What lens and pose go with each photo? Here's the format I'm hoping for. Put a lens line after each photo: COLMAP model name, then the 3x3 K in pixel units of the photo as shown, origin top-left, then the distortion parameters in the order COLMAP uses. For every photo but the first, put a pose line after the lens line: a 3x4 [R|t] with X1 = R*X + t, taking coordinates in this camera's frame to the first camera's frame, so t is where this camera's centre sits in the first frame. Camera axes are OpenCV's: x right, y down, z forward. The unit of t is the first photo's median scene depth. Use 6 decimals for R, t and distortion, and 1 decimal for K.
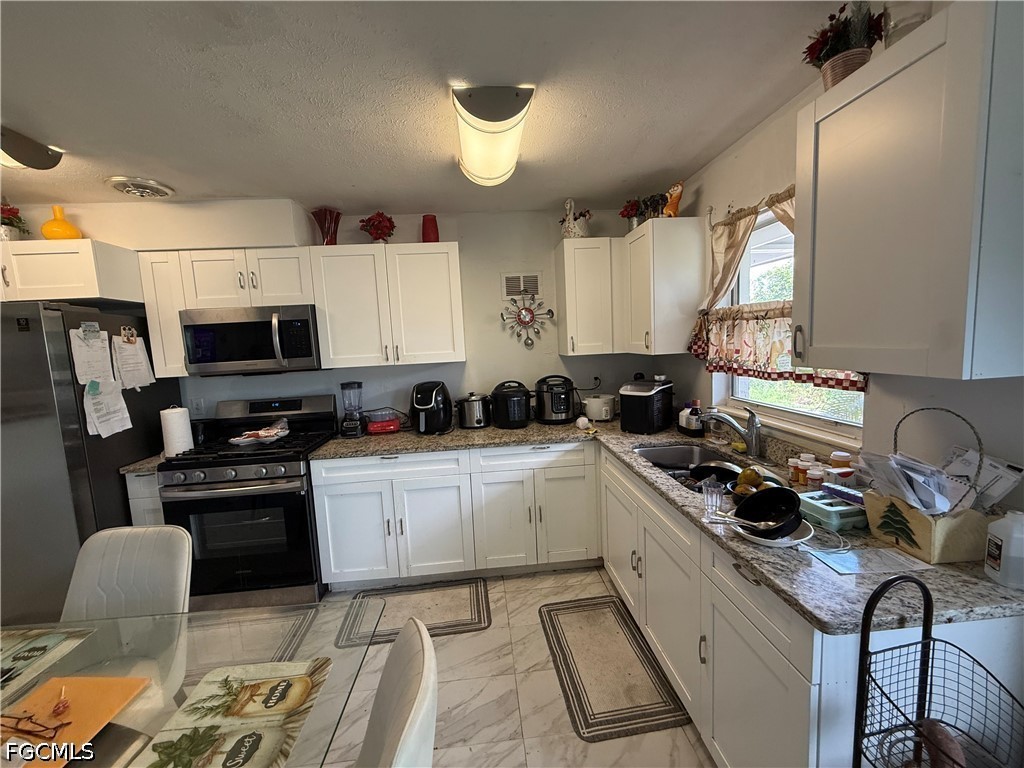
lens RADIAL K [[409.6, 0, 511.6], [0, 409.6, 382.5], [0, 0, 1]] dist [0.001002, 0.000061]
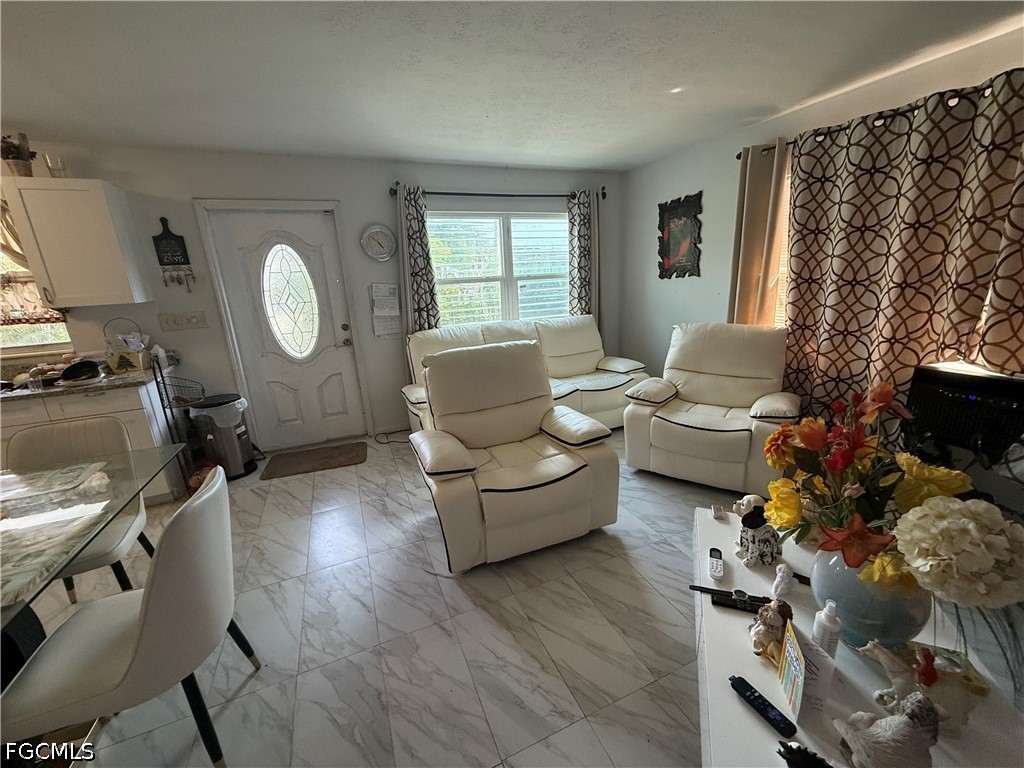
lens RADIAL K [[409.6, 0, 513.0], [0, 409.6, 384.2], [0, 0, 1]] dist [0.001002, 0.000061]
pose [[-0.315854, -0.189440, 0.929703, -1.028726], [0.162314, 0.954632, 0.249664, 0.097057], [-0.934821, 0.229761, -0.270776, -0.263188]]
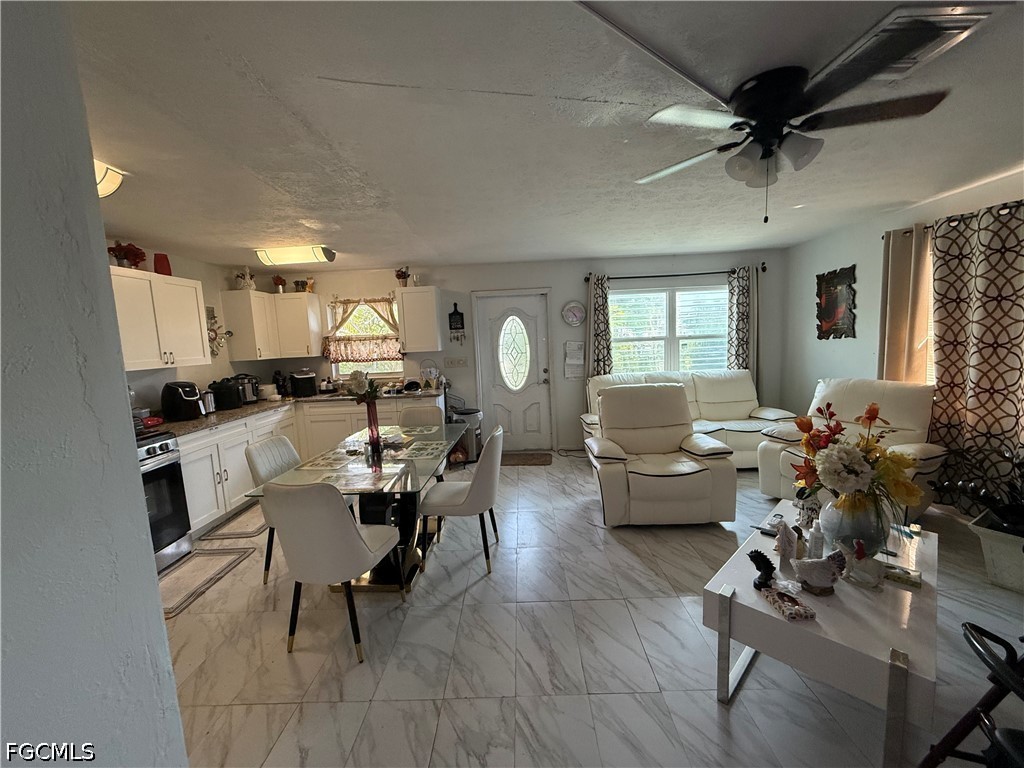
lens RADIAL K [[409.6, 0, 513.5], [0, 409.6, 382.2], [0, 0, 1]] dist [0.001002, 0.000061]
pose [[0.101622, -0.064214, 0.992748, -1.553797], [0.144856, 0.988234, 0.049094, 0.102224], [-0.984220, 0.138817, 0.109728, -0.204696]]
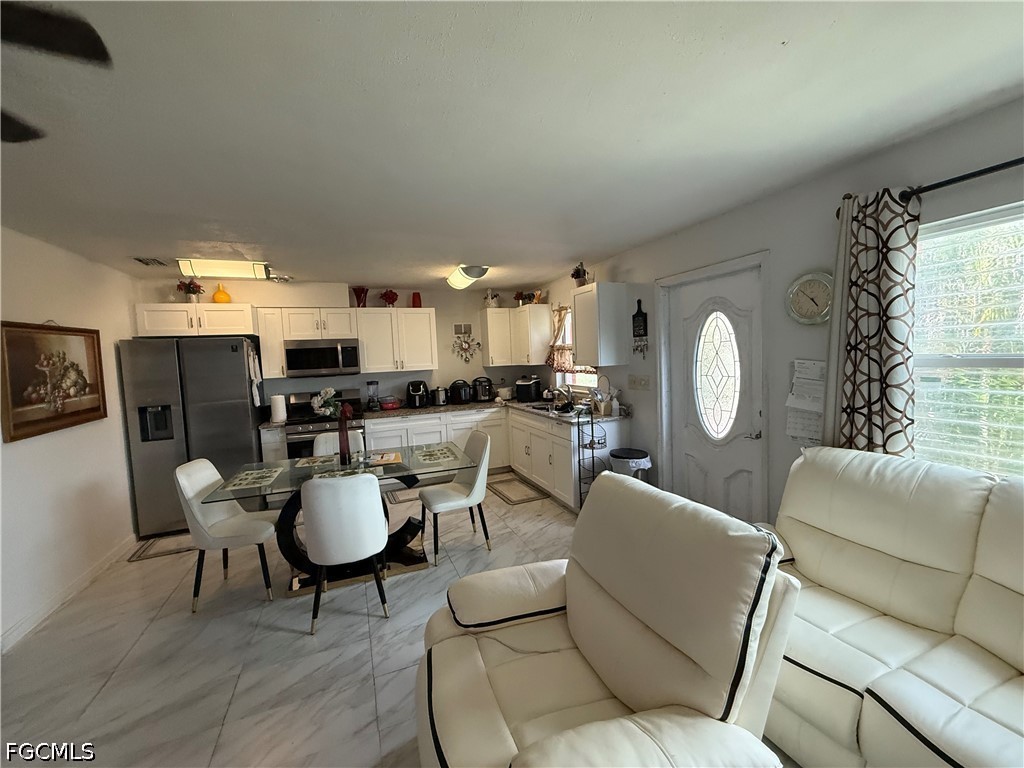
lens RADIAL K [[409.6, 0, 512.6], [0, 409.6, 383.2], [0, 0, 1]] dist [0.001002, 0.000061]
pose [[0.956718, -0.012611, 0.290742, -0.366015], [0.027396, 0.998527, -0.046837, 0.122168], [-0.289723, 0.052775, 0.955654, -1.004465]]
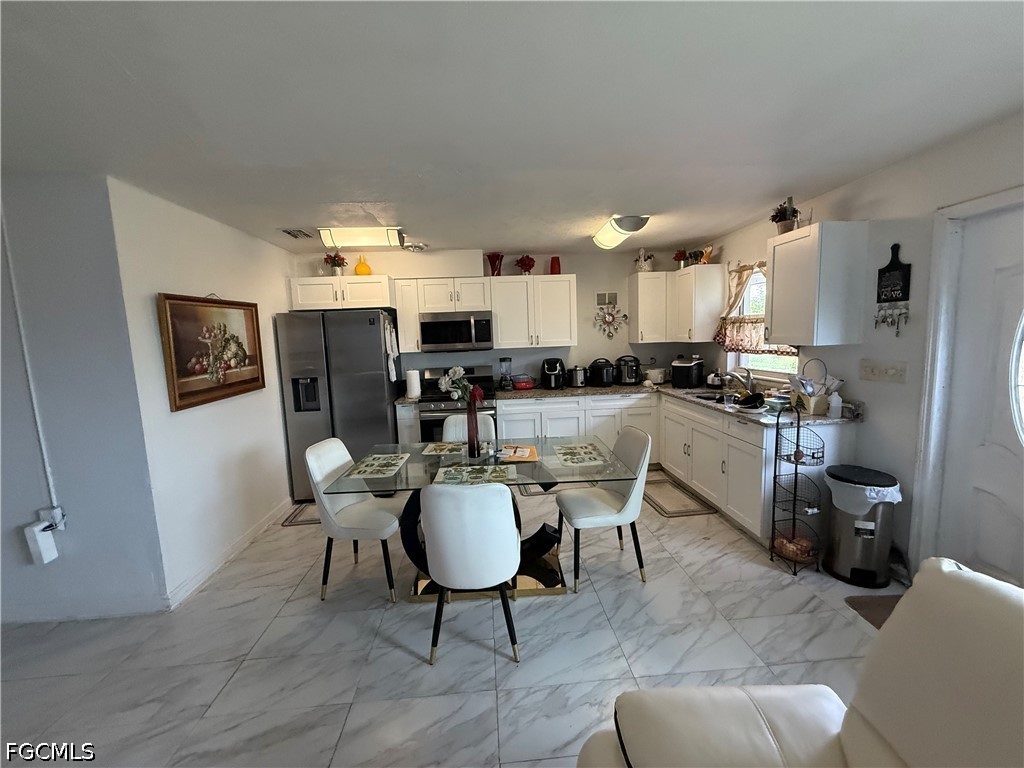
lens RADIAL K [[409.6, 0, 511.7], [0, 409.6, 383.0], [0, 0, 1]] dist [0.001002, 0.000061]
pose [[0.999780, 0.013108, -0.016385, -0.379355], [-0.012930, 0.999856, 0.010960, 0.092070], [0.016526, -0.010745, 0.999806, -0.724315]]
